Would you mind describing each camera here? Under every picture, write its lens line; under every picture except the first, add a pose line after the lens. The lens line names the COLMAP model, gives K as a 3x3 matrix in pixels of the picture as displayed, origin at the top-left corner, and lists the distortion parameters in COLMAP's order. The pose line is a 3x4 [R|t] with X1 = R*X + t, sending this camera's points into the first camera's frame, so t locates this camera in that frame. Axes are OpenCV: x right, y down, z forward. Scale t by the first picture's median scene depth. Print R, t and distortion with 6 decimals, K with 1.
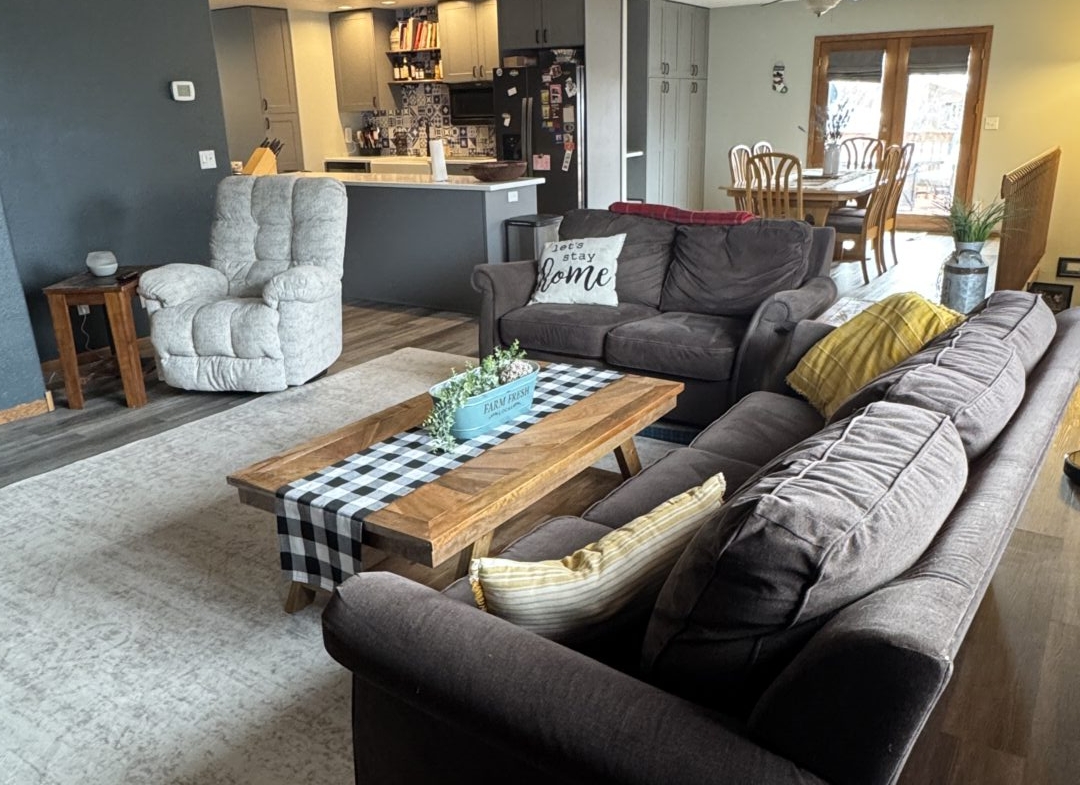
lens RADIAL K [[886.7, 0, 540.1], [0, 886.7, 392.4], [0, 0, 1]] dist [-0.011365, 0.013388]
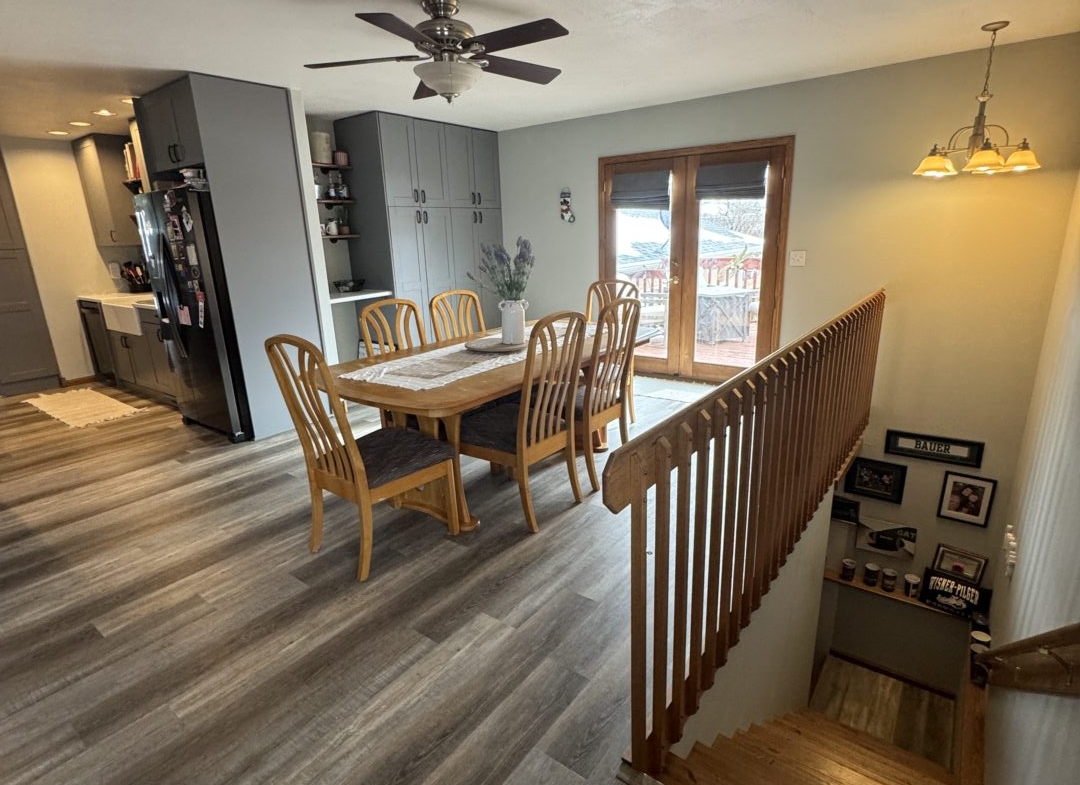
lens RADIAL K [[575.7, 0, 541.1], [0, 575.7, 394.1], [0, 0, 1]] dist [-0.004960, -0.000026]
pose [[0.997624, 0.012671, -0.067720, 0.311007], [-0.015007, 0.999306, -0.034106, -0.158977], [0.067241, 0.035041, 0.997121, 0.466170]]
